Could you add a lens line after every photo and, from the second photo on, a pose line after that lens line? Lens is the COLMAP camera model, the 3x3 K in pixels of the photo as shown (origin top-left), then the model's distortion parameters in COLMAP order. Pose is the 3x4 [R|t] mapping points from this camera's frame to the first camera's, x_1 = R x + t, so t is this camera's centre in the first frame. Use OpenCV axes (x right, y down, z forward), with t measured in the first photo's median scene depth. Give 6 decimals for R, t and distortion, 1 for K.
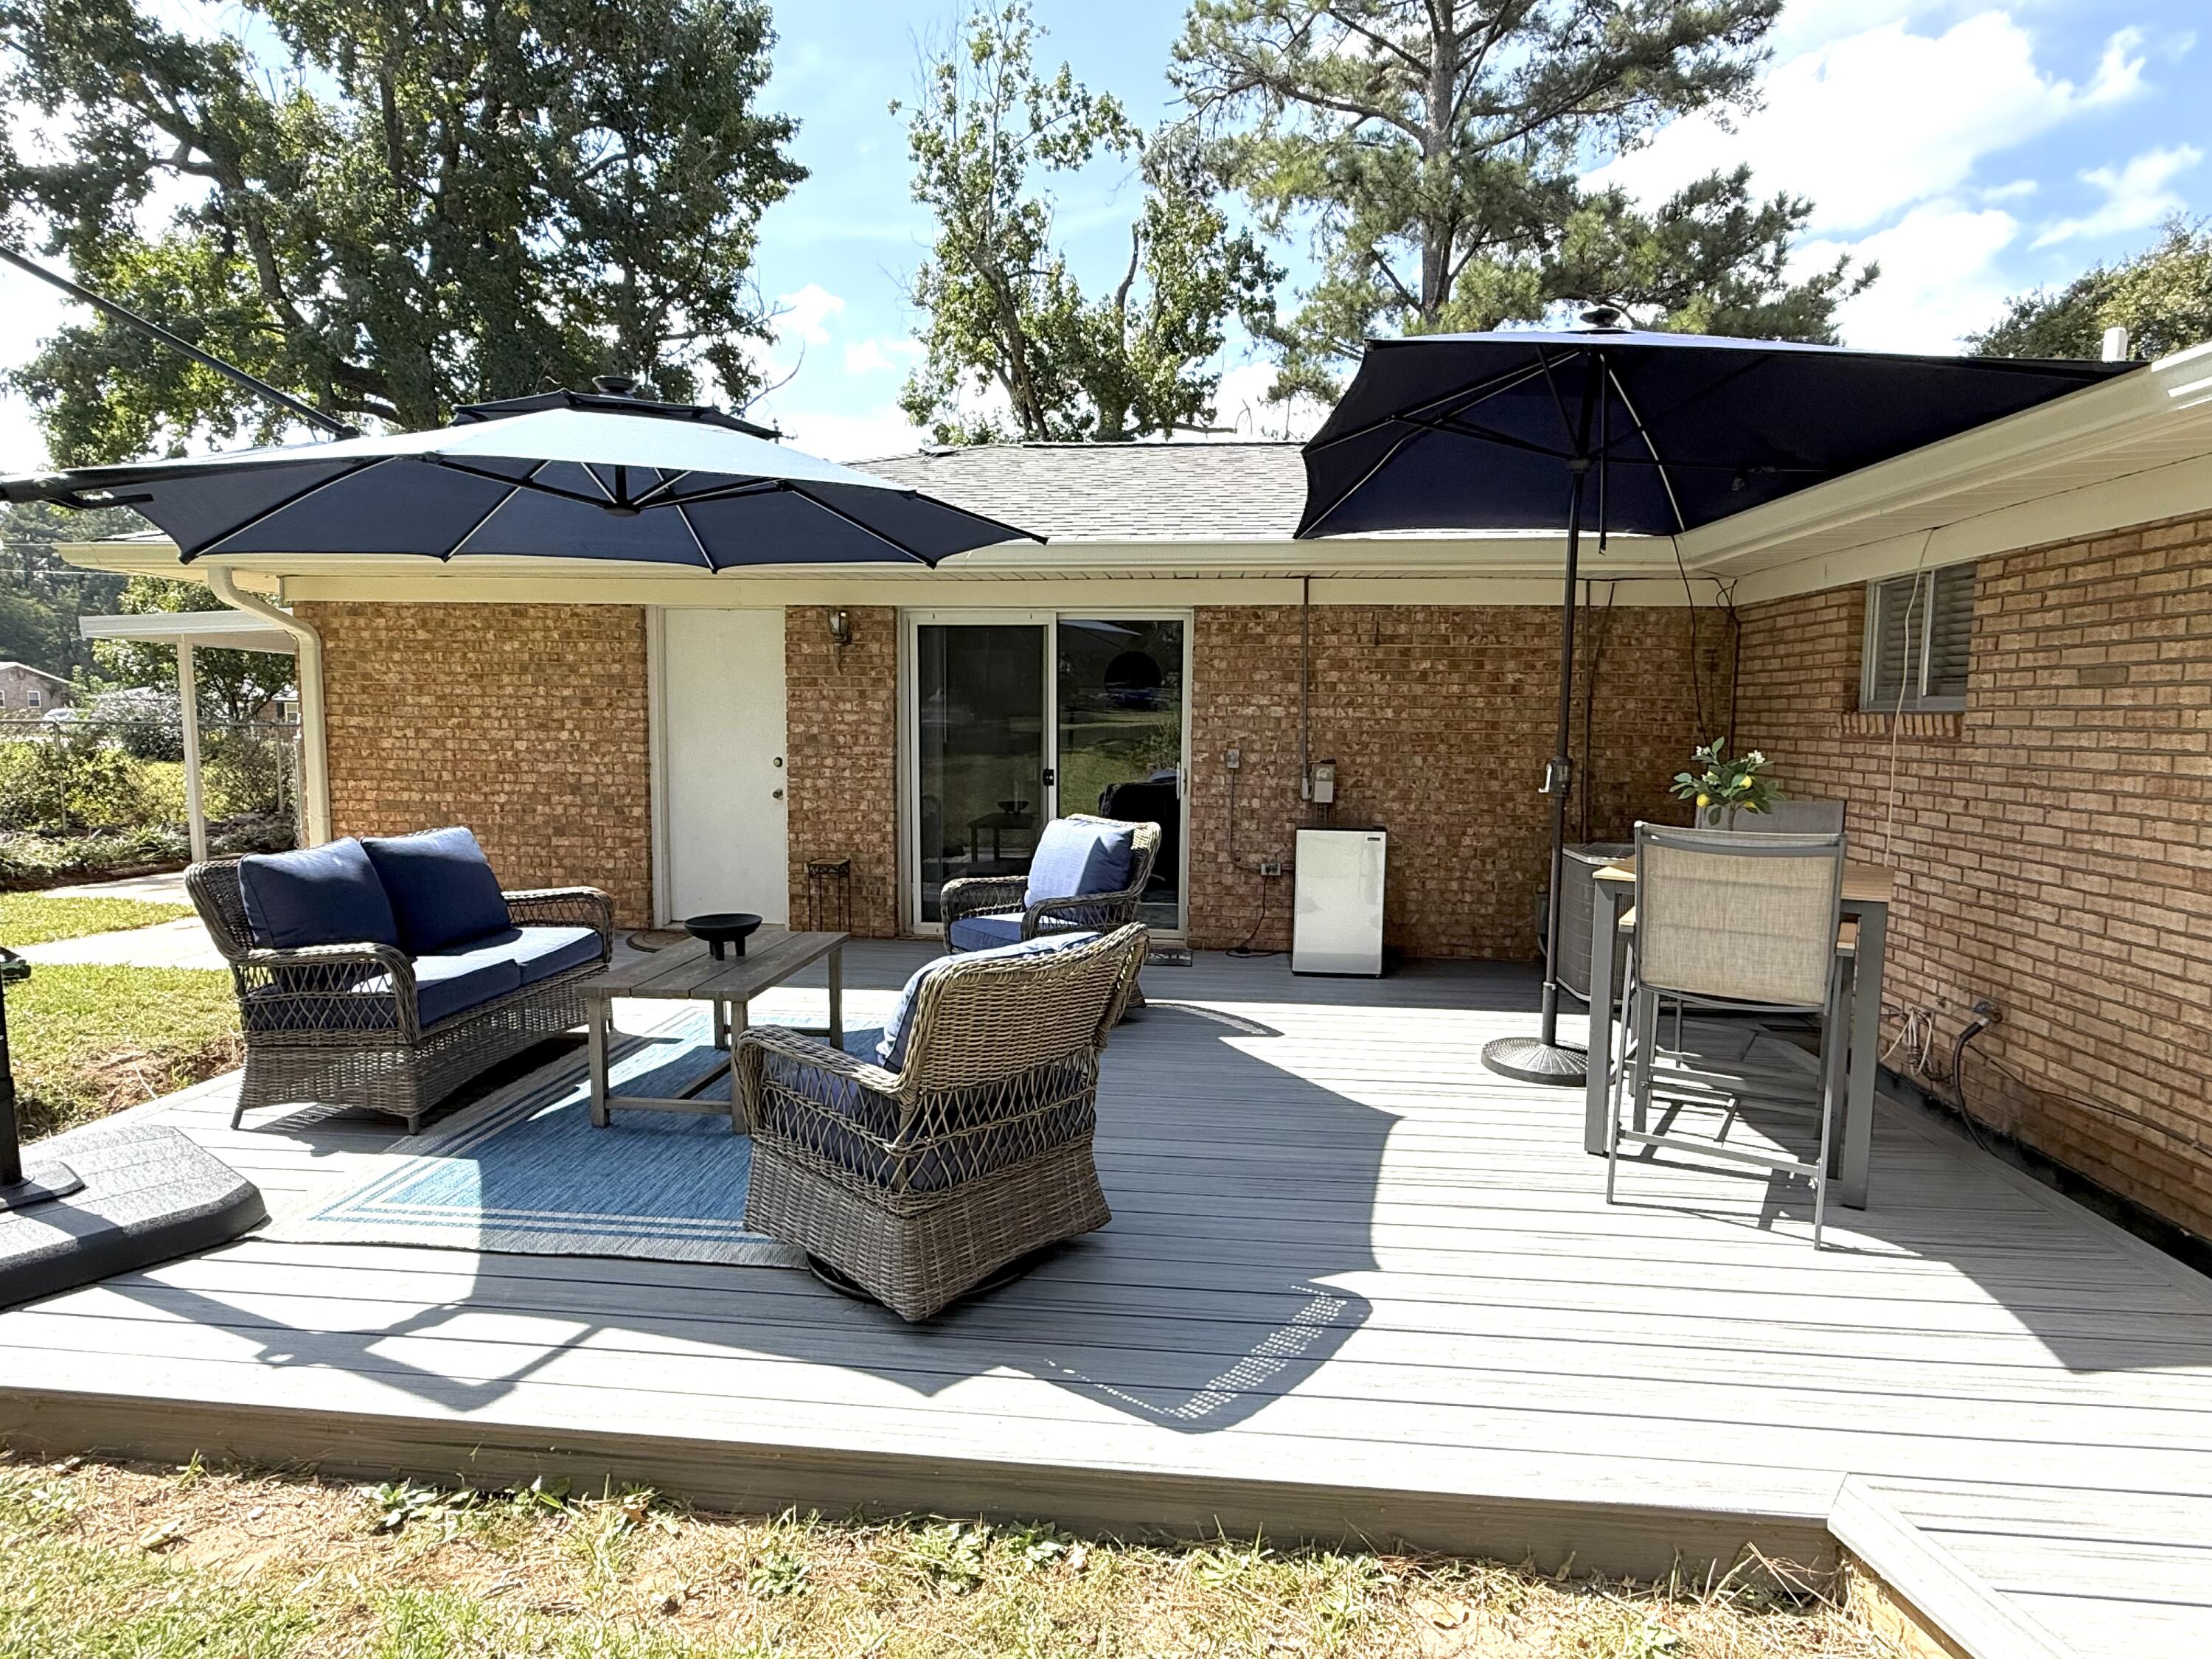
lens RADIAL K [[1166.5, 0, 1099.5], [0, 1166.5, 828.6], [0, 0, 1]] dist [0.002680, 0.000057]
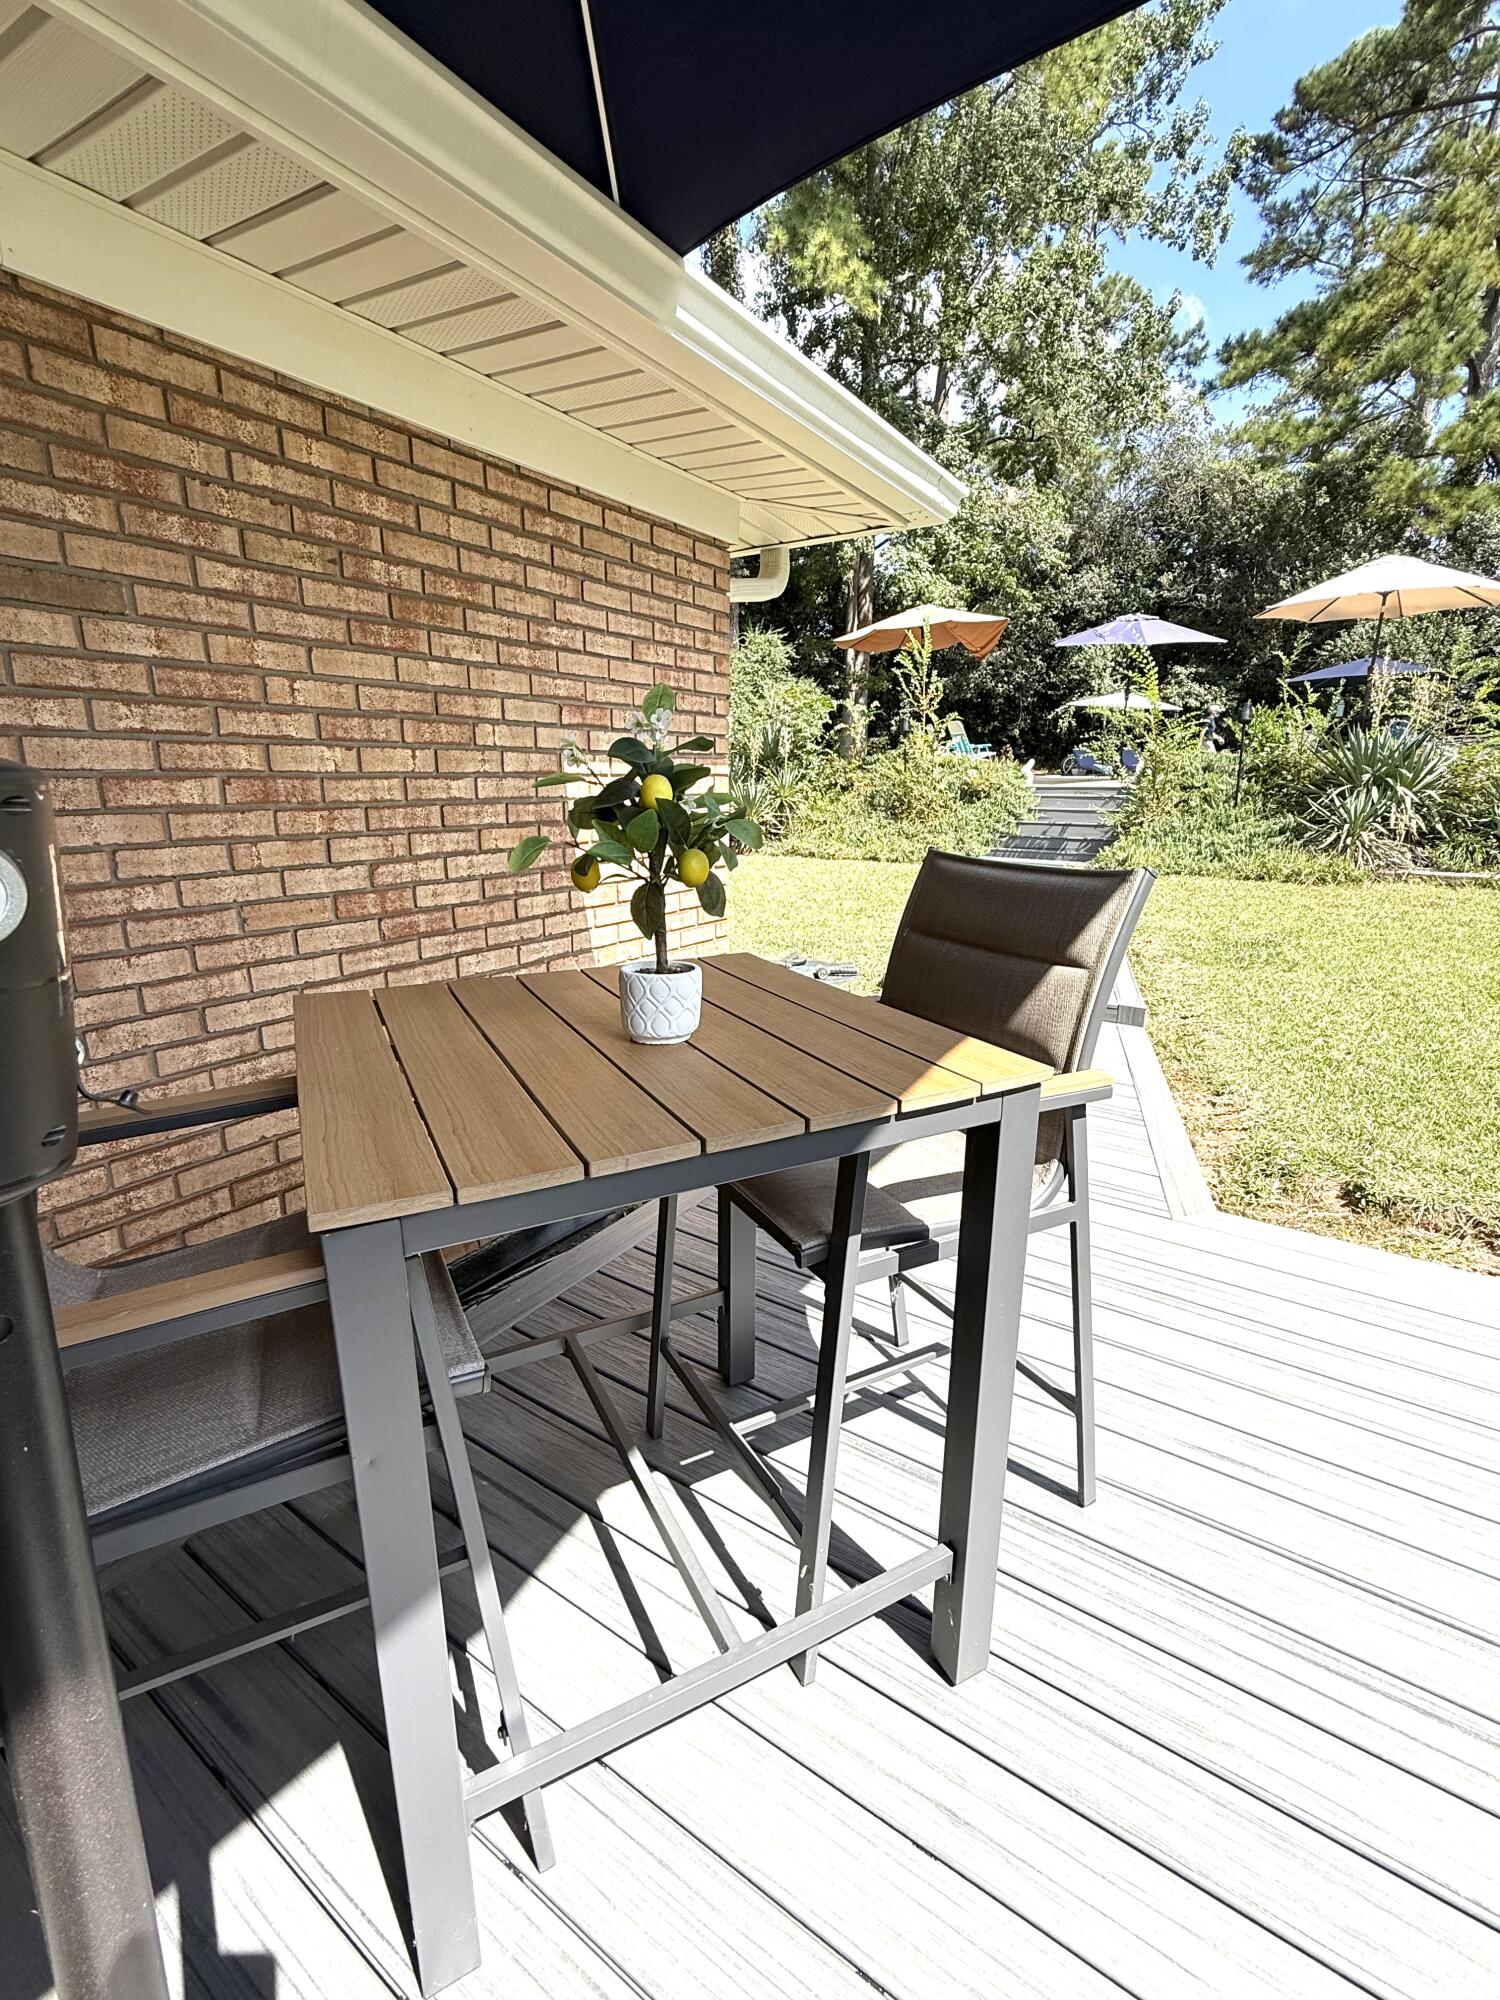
lens RADIAL K [[871.2, 0, 744.6], [0, 871.2, 997.6], [0, 0, 1]] dist [-0.000265, -0.000086]
pose [[-0.881737, -0.124797, 0.454935, 0.119640], [0.036606, 0.943365, 0.329731, -0.023472], [-0.470319, 0.307389, -0.827232, 0.389836]]
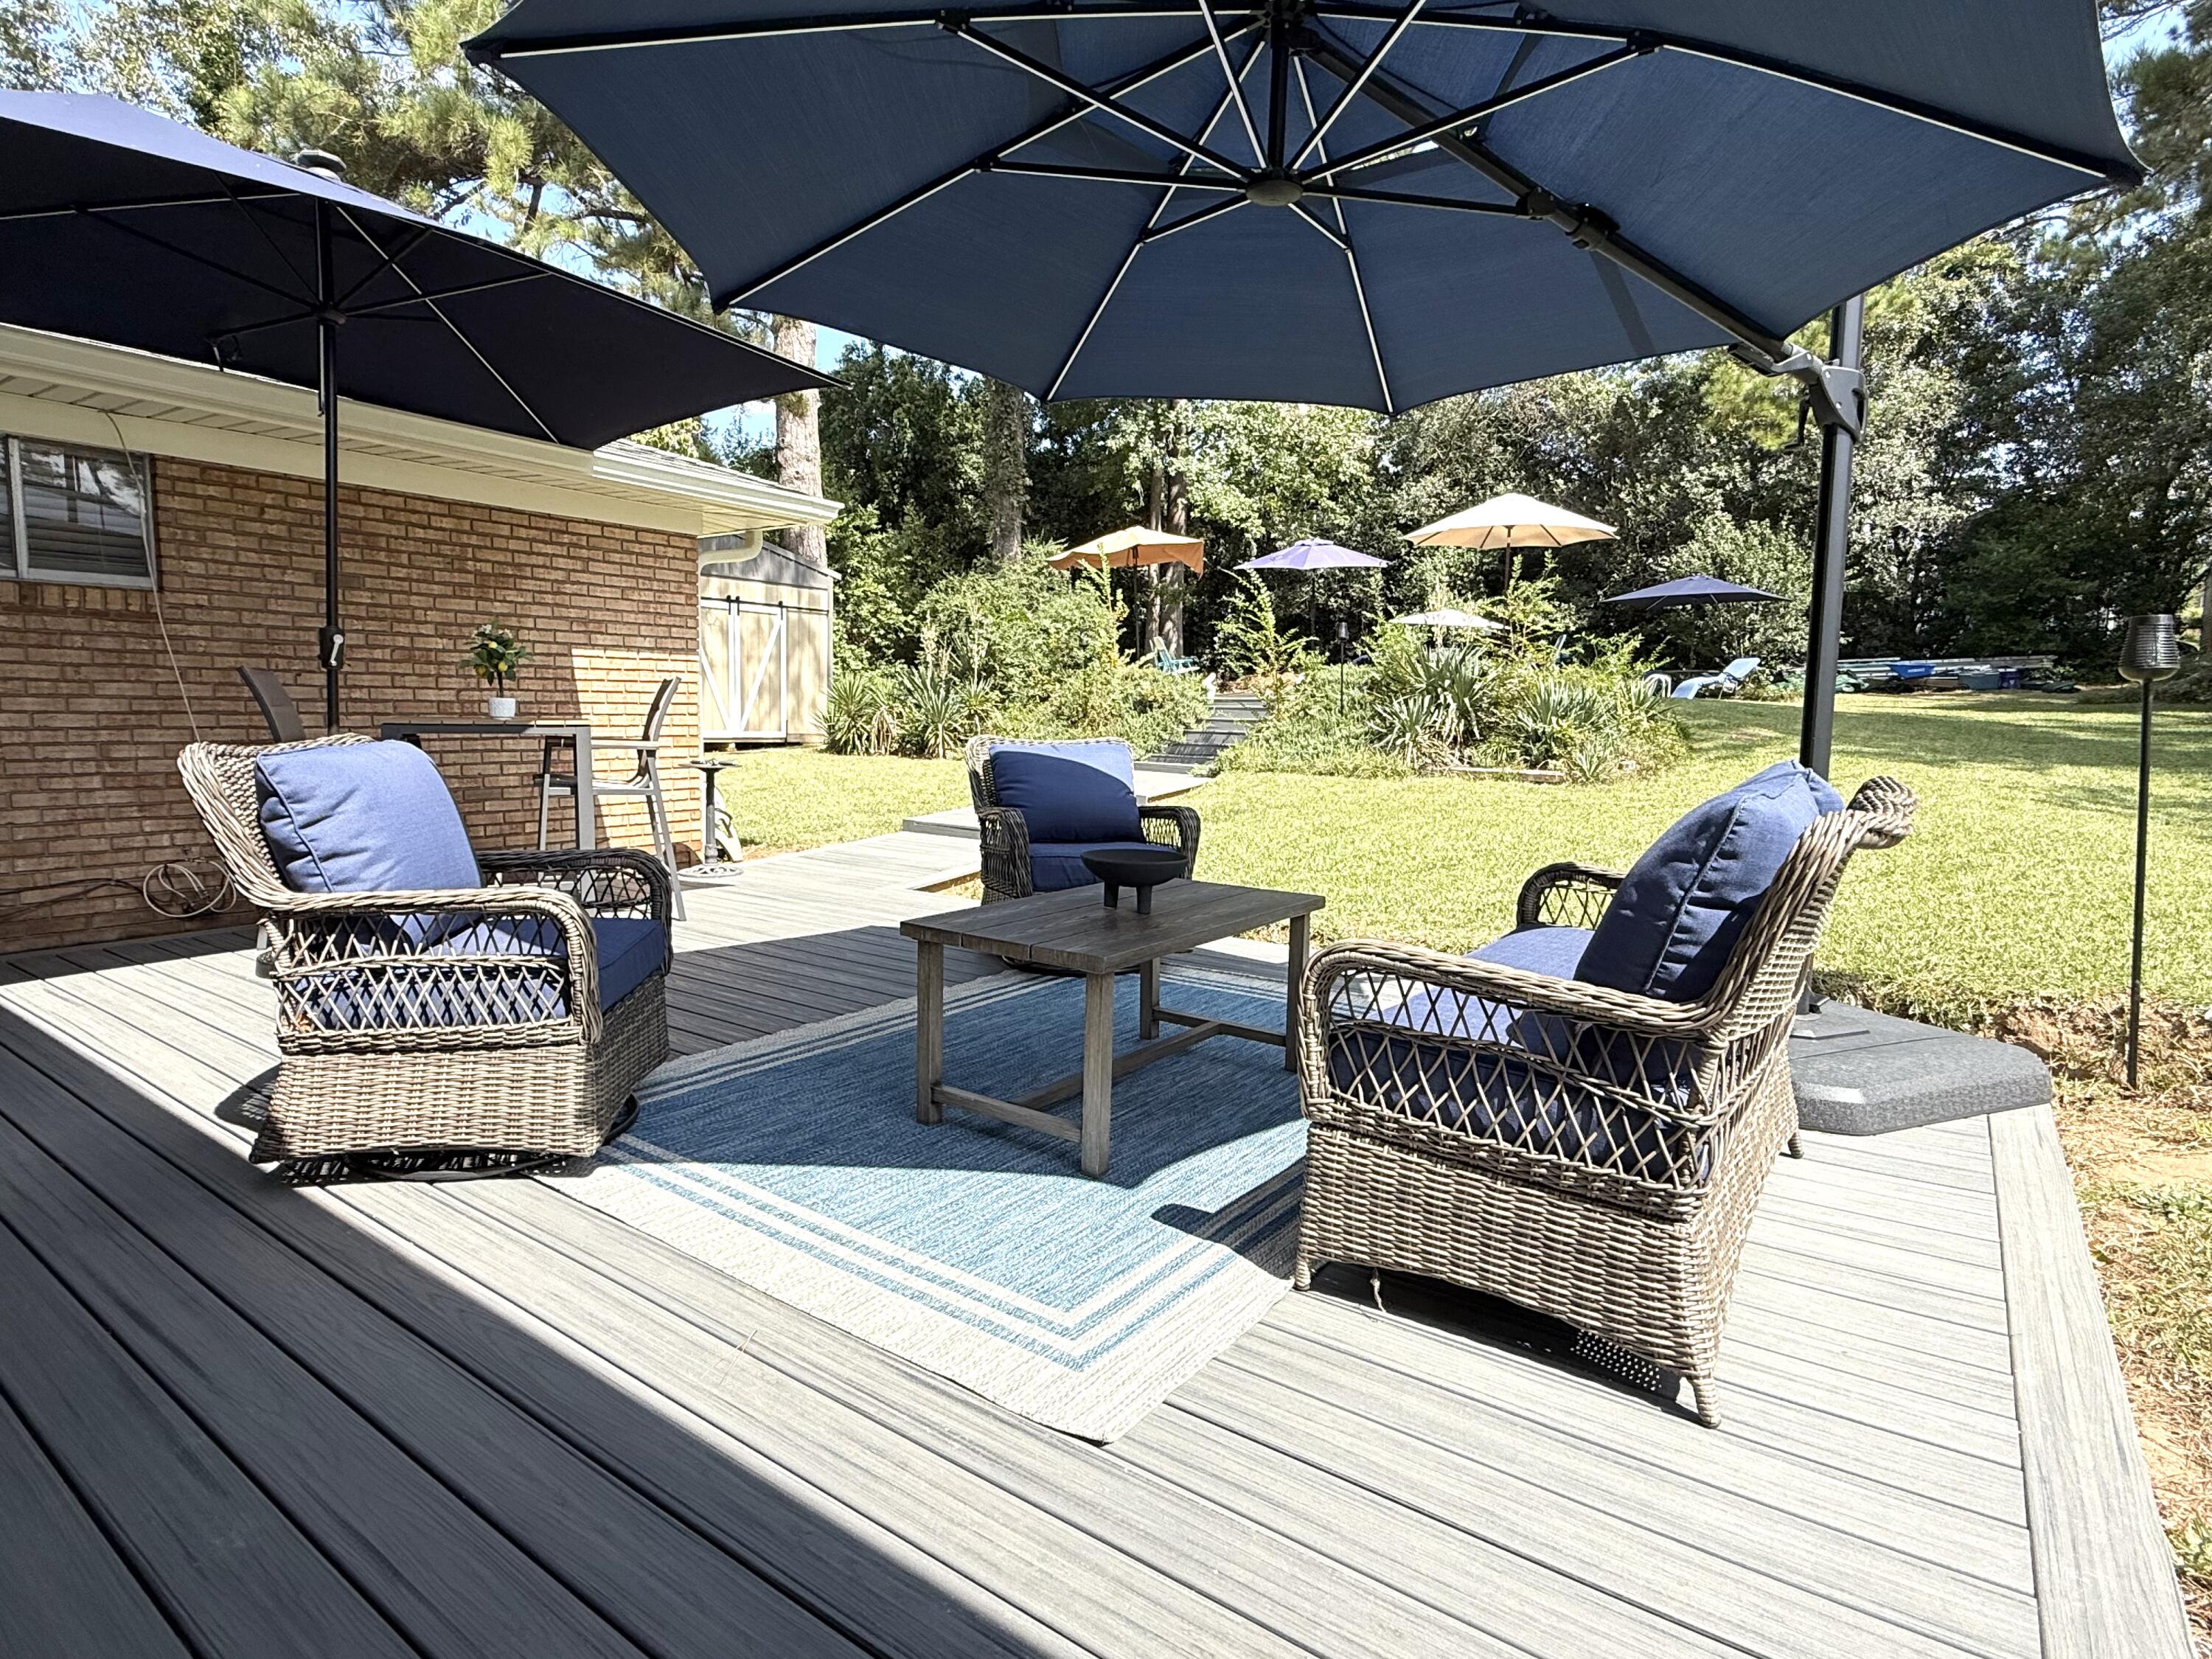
lens RADIAL K [[1166.5, 0, 1103.7], [0, 1166.5, 827.9], [0, 0, 1]] dist [0.002680, 0.000057]
pose [[-0.866390, -0.070944, 0.494302, -0.233051], [0.026962, 0.981767, 0.188164, -0.023603], [-0.498639, 0.176351, -0.848681, 0.576124]]
